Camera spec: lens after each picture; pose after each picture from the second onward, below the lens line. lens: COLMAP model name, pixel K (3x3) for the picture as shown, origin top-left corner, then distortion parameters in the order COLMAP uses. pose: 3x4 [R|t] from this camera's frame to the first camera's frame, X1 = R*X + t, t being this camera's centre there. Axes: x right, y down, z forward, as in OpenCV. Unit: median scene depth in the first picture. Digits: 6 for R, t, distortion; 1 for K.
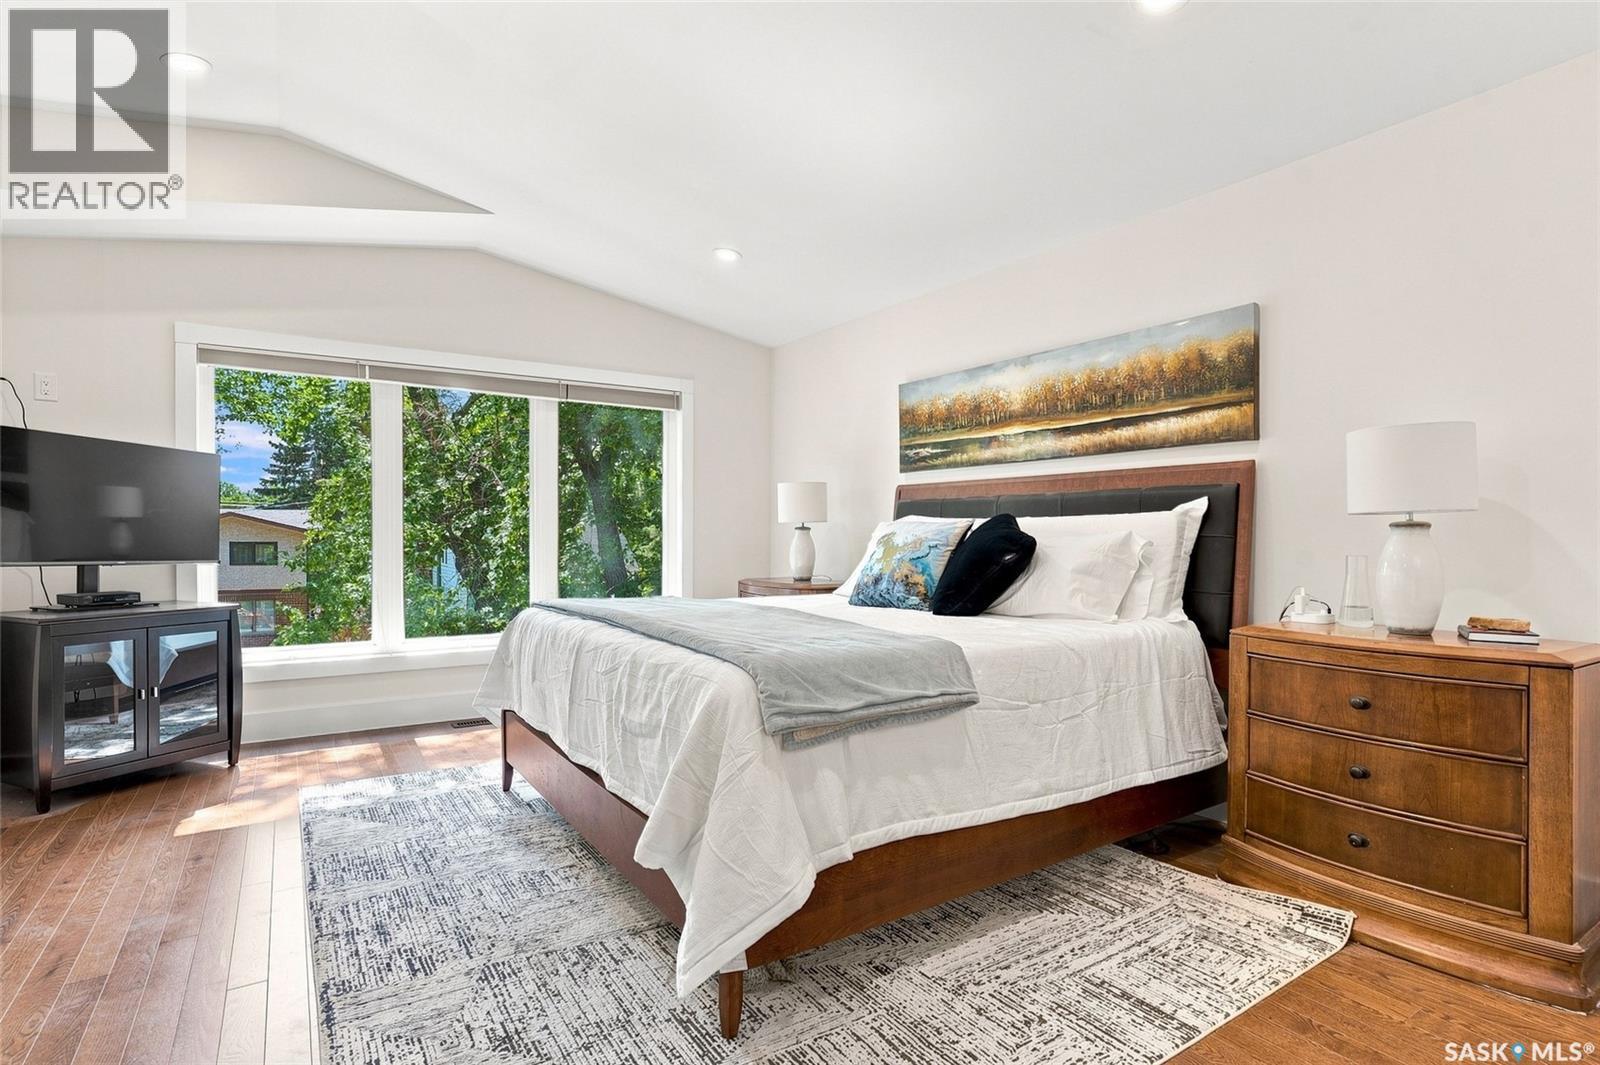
lens RADIAL K [[789.6, 0, 769.9], [0, 789.6, 529.4], [0, 0, 1]] dist [-0.062515, 0.039483]
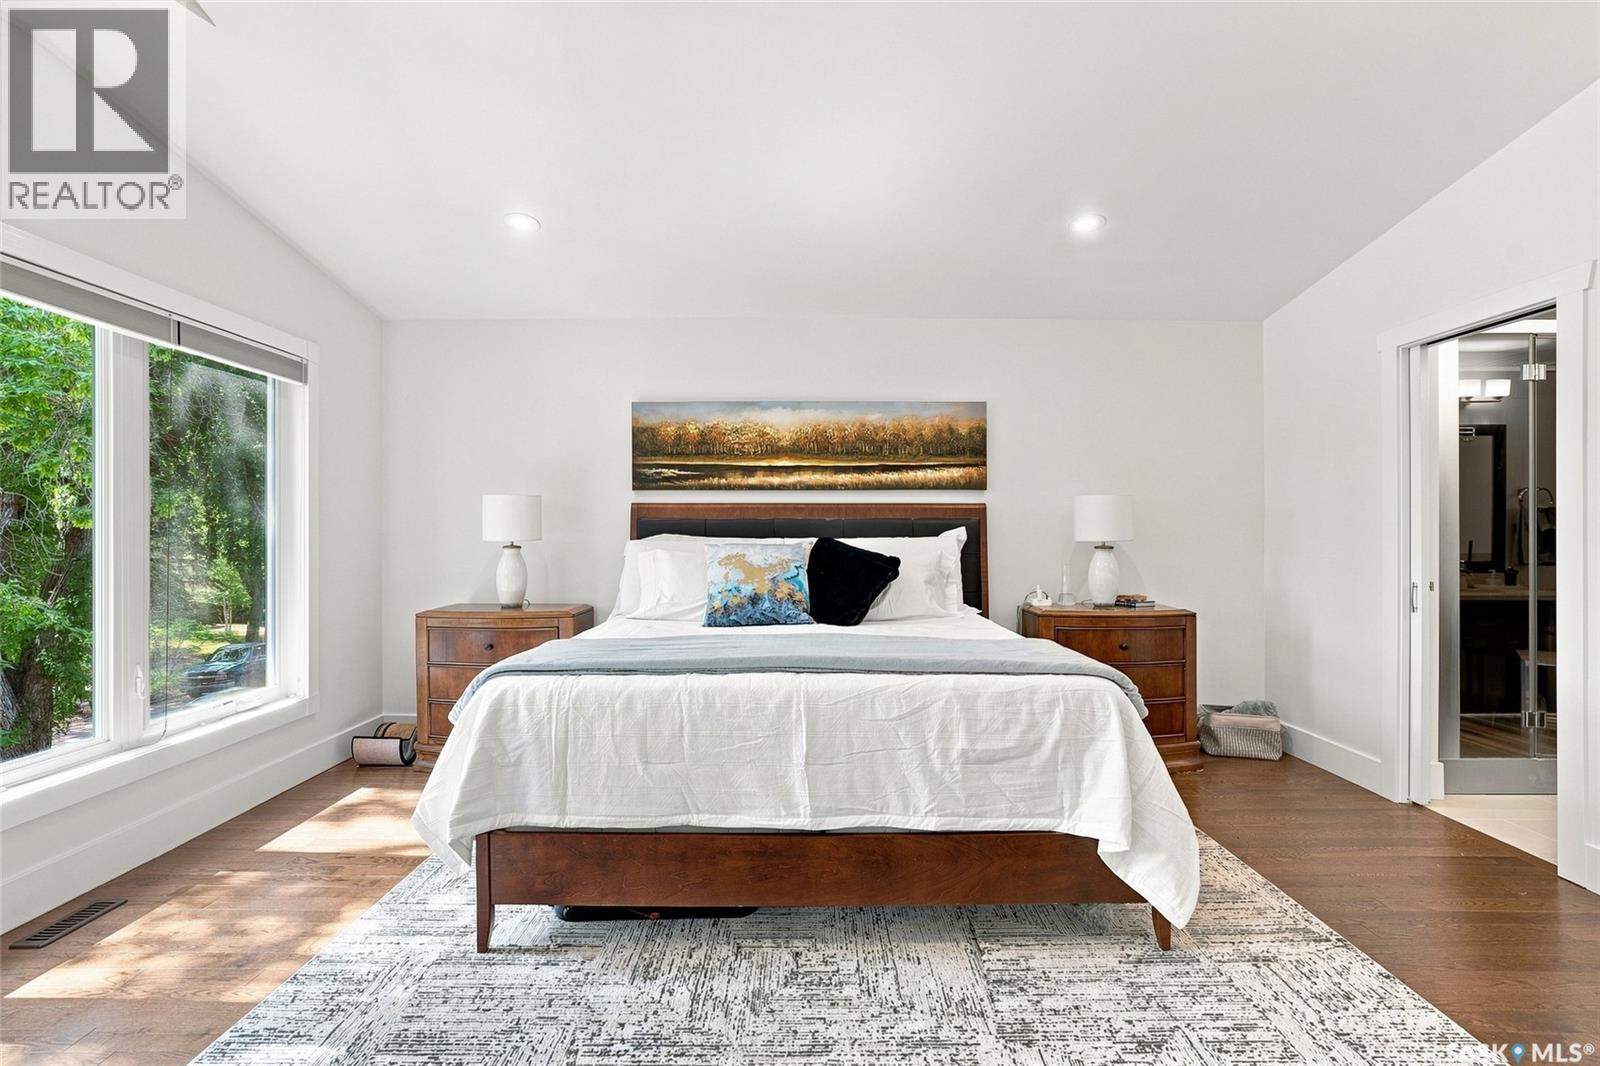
lens RADIAL K [[789.6, 0, 769.9], [0, 789.6, 529.9], [0, 0, 1]] dist [-0.062515, 0.039483]
pose [[0.547254, -0.004366, 0.836955, -0.781068], [-0.001174, 0.999981, 0.005984, -0.038856], [-0.836965, -0.004258, 0.547239, 0.428139]]
